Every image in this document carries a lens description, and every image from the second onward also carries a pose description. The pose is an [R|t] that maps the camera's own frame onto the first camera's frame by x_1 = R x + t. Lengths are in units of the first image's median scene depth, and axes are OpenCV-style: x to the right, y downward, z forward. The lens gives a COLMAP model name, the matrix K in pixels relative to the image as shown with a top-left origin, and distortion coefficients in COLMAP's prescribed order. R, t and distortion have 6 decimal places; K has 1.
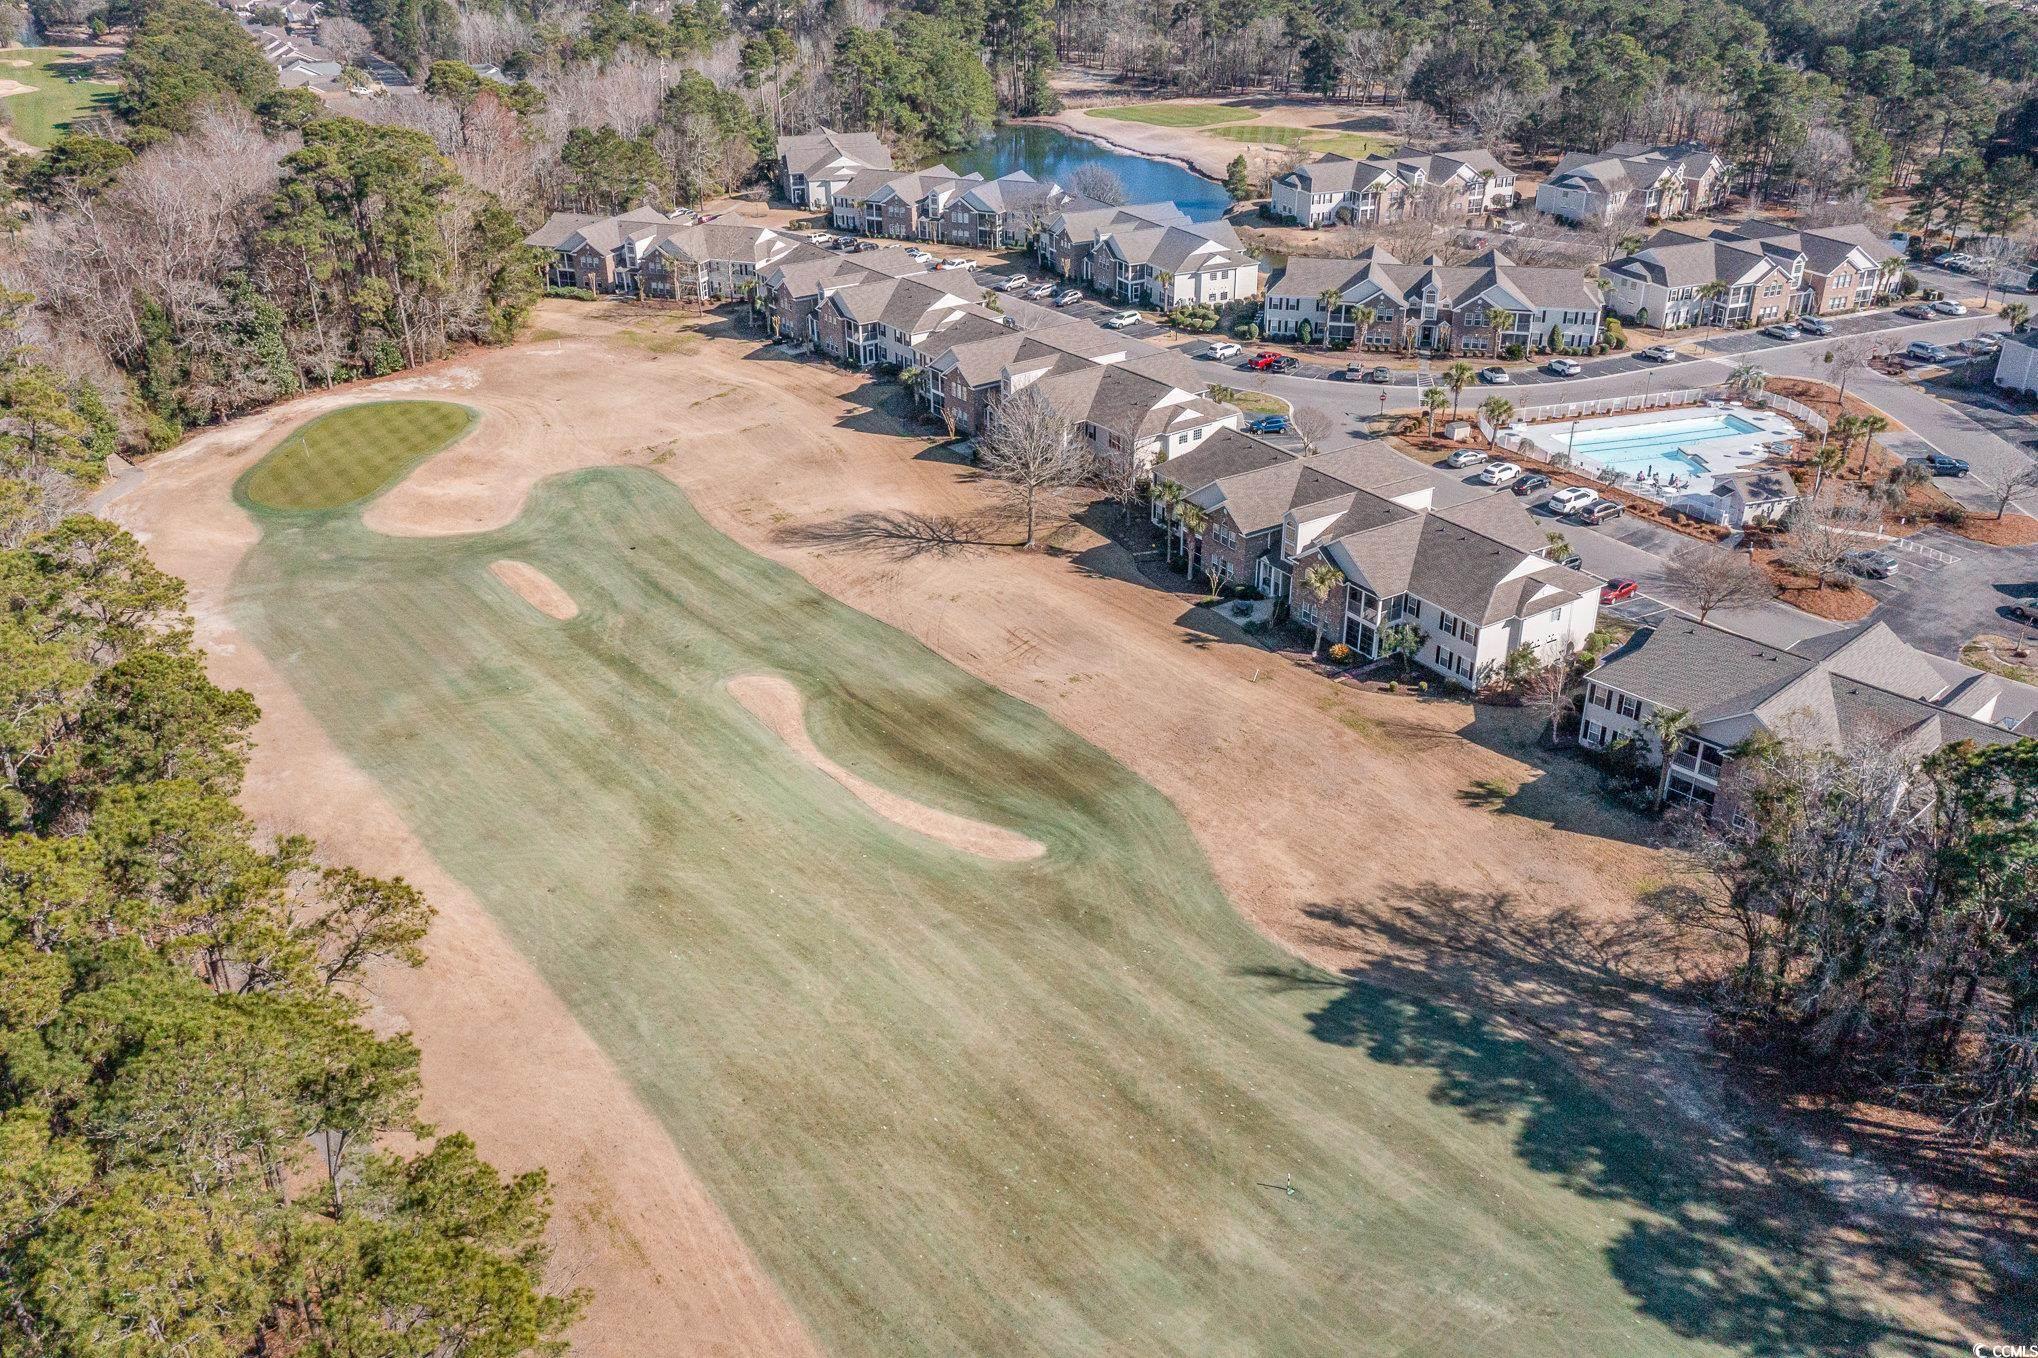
lens RADIAL K [[1714.5, 0, 1022.3], [0, 1714.5, 682.5], [0, 0, 1]] dist [-0.016836, 0.014124]
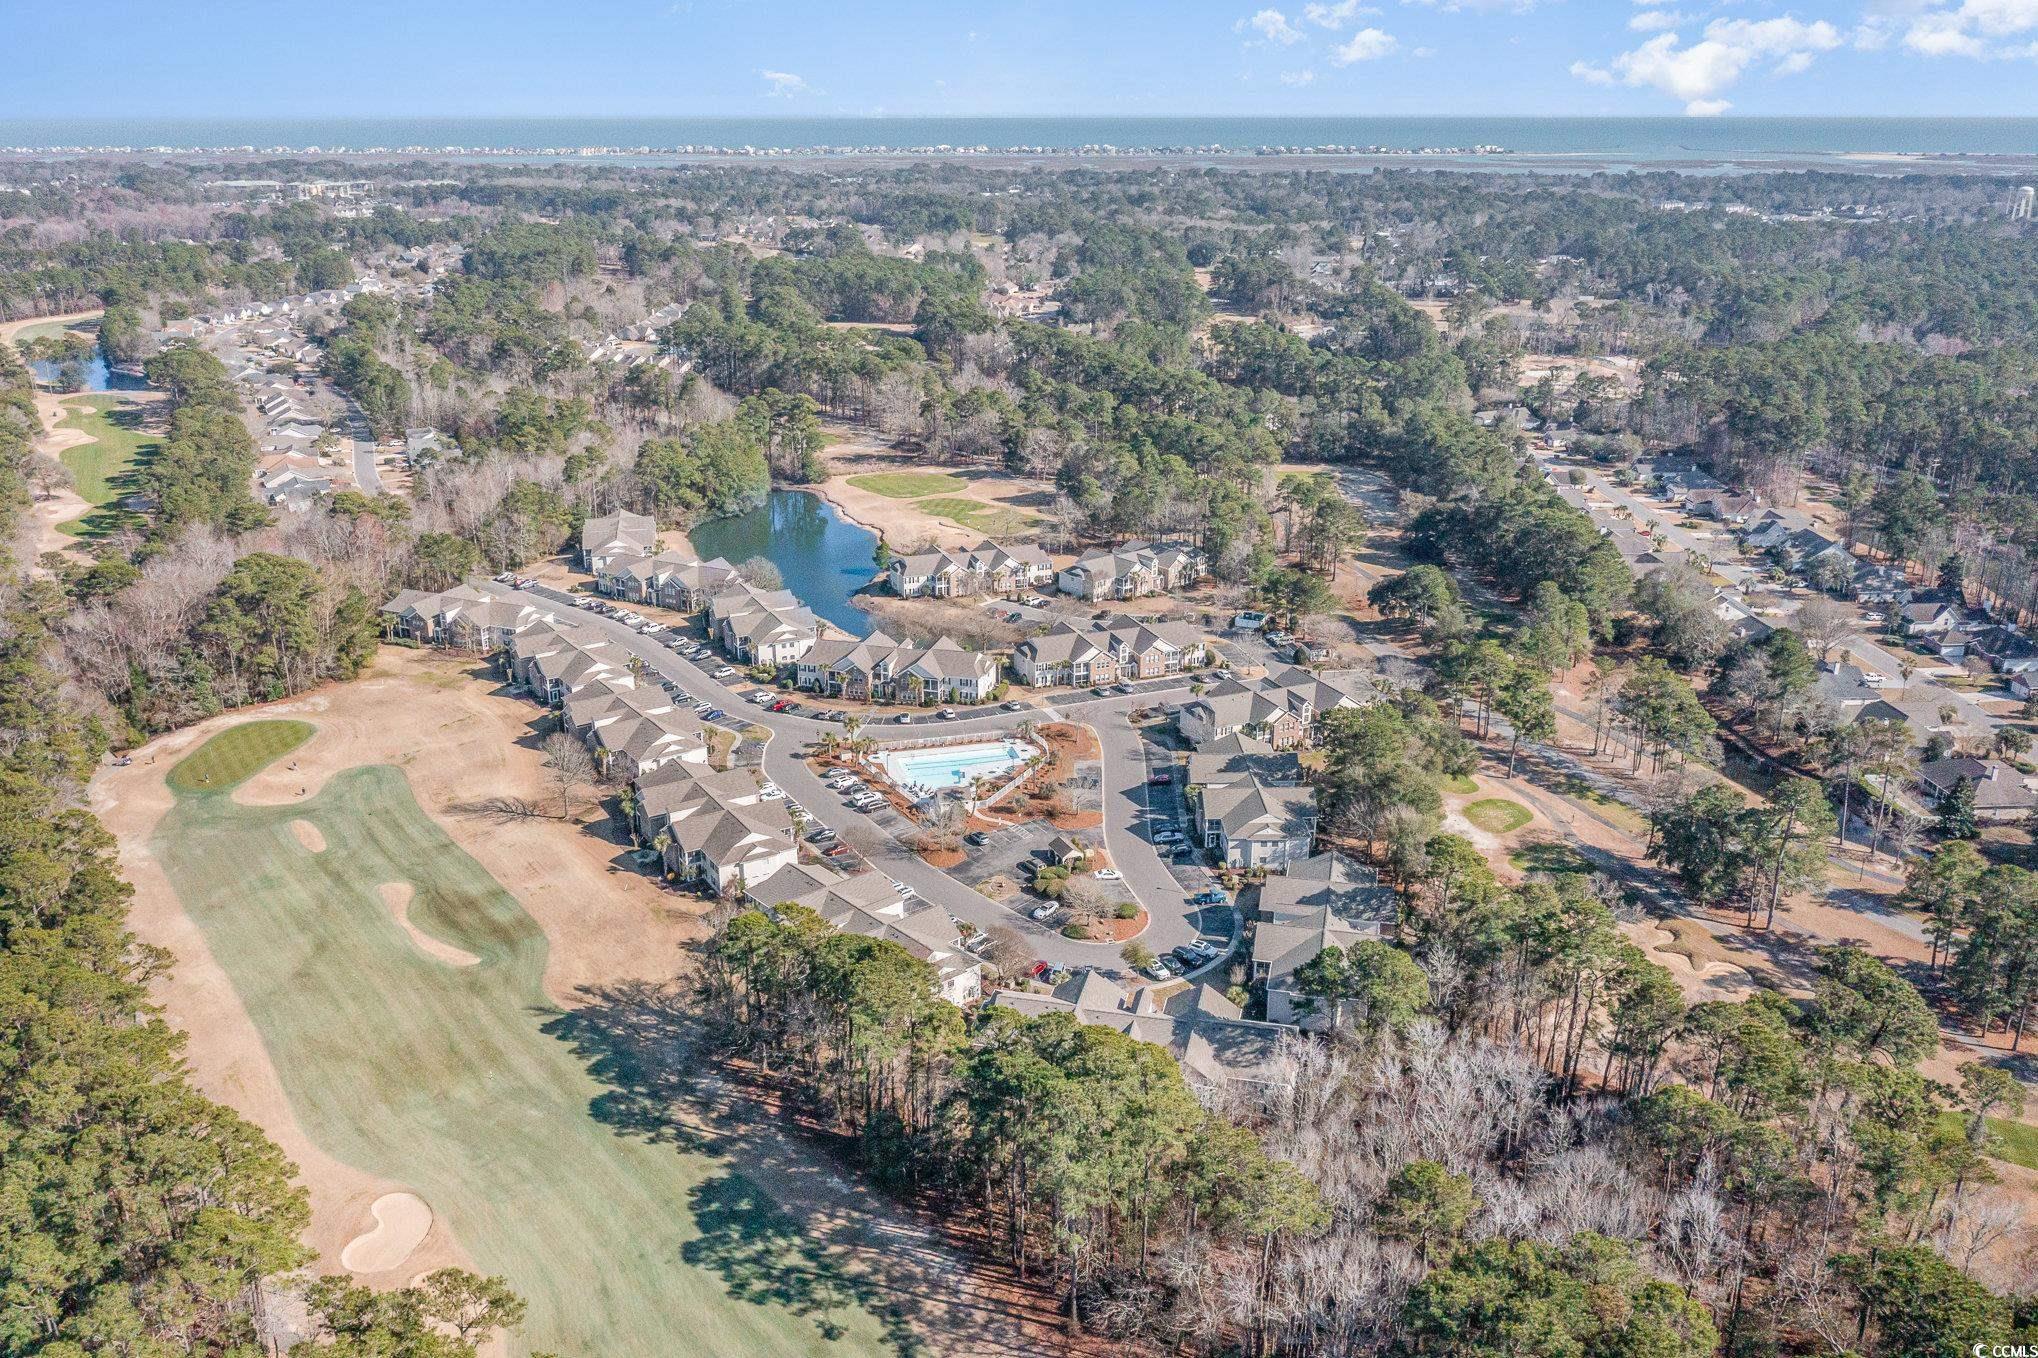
lens RADIAL K [[1714.5, 0, 1018.7], [0, 1714.5, 672.5], [0, 0, 1]] dist [-0.016836, 0.014124]
pose [[0.999666, 0.018563, -0.017970, 0.425123], [-0.020797, 0.990844, -0.133401, 0.003102], [0.015330, 0.133731, 0.990899, -0.721461]]
